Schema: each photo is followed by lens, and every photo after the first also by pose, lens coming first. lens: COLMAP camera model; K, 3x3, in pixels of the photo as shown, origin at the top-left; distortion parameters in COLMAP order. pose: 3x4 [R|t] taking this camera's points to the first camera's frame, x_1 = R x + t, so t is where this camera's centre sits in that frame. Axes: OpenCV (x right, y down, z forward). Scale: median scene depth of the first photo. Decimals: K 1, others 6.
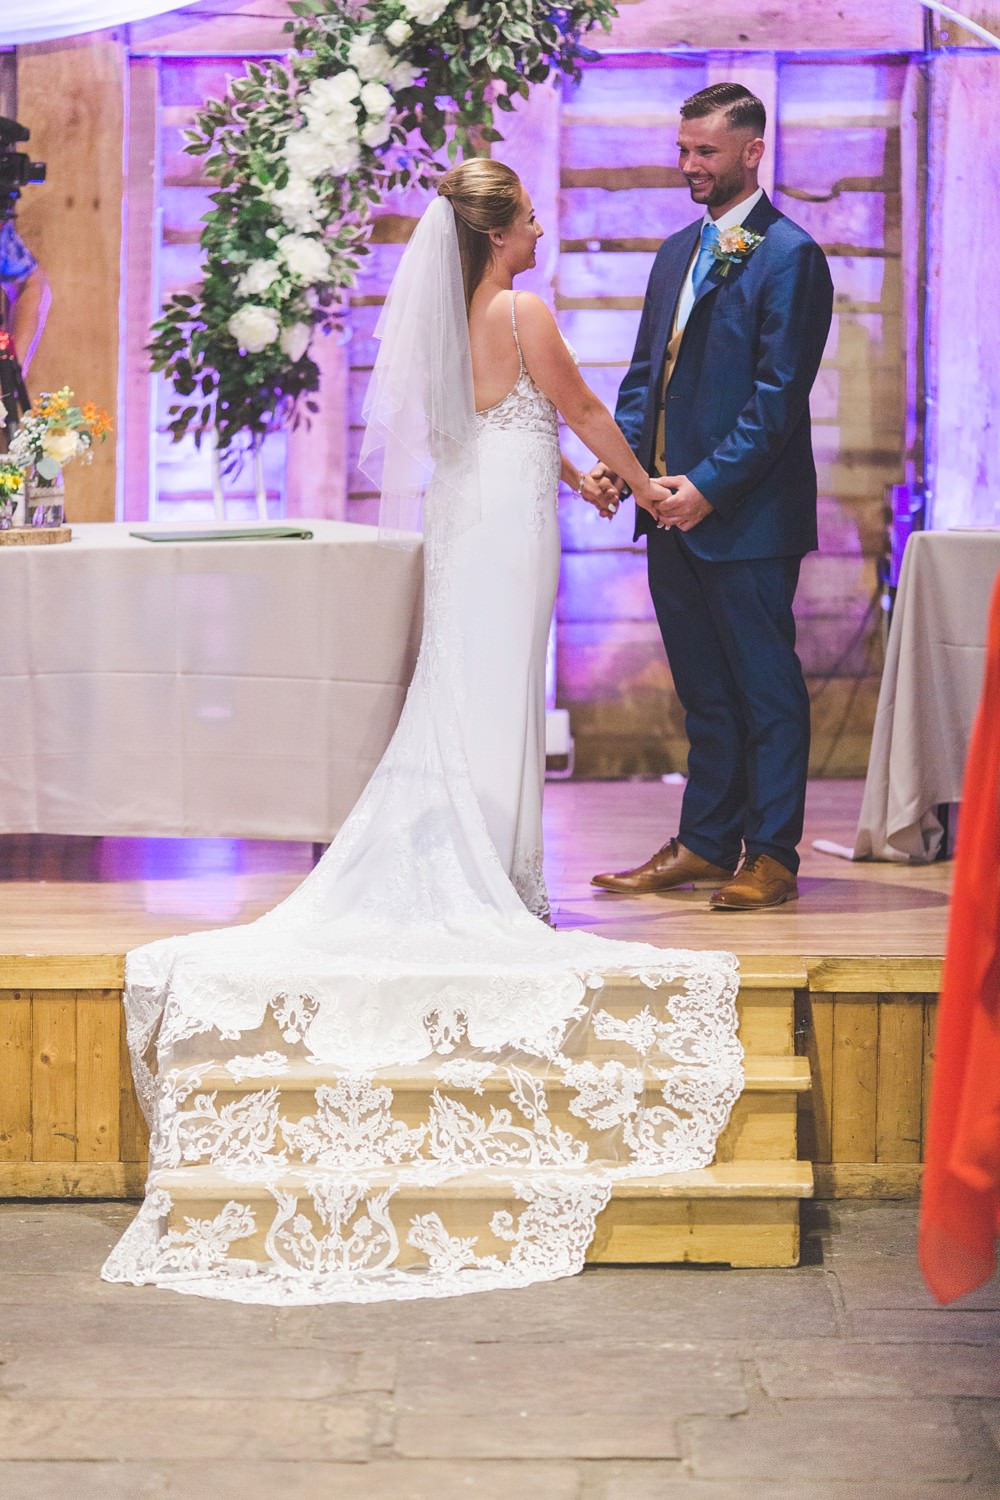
lens RADIAL K [[5700.0, 0, 498.7], [0, 5700.0, 751.3], [0, 0, 1]] dist [-0.037662, 0.000000]
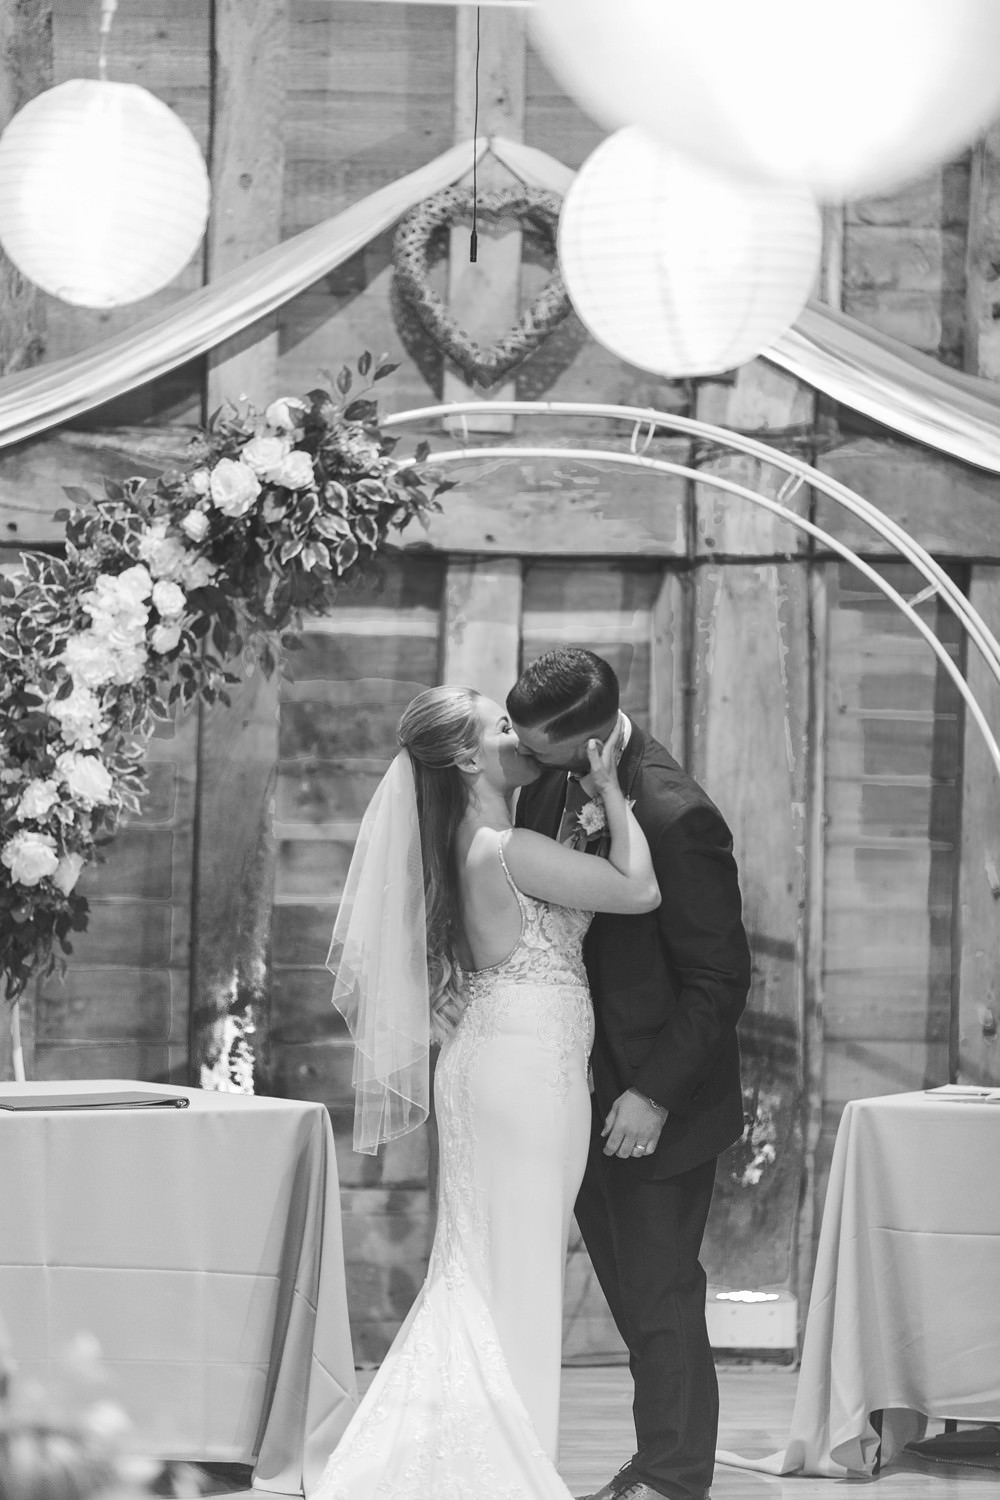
lens RADIAL K [[5700.0, 0, 501.5], [0, 5700.0, 749.1], [0, 0, 1]] dist [-0.037662, 0.000000]
pose [[0.979067, 0.016385, 0.202878, -0.149221], [0.001641, 0.996087, -0.088367, -0.013823], [-0.203532, 0.086850, 0.975209, 0.135659]]
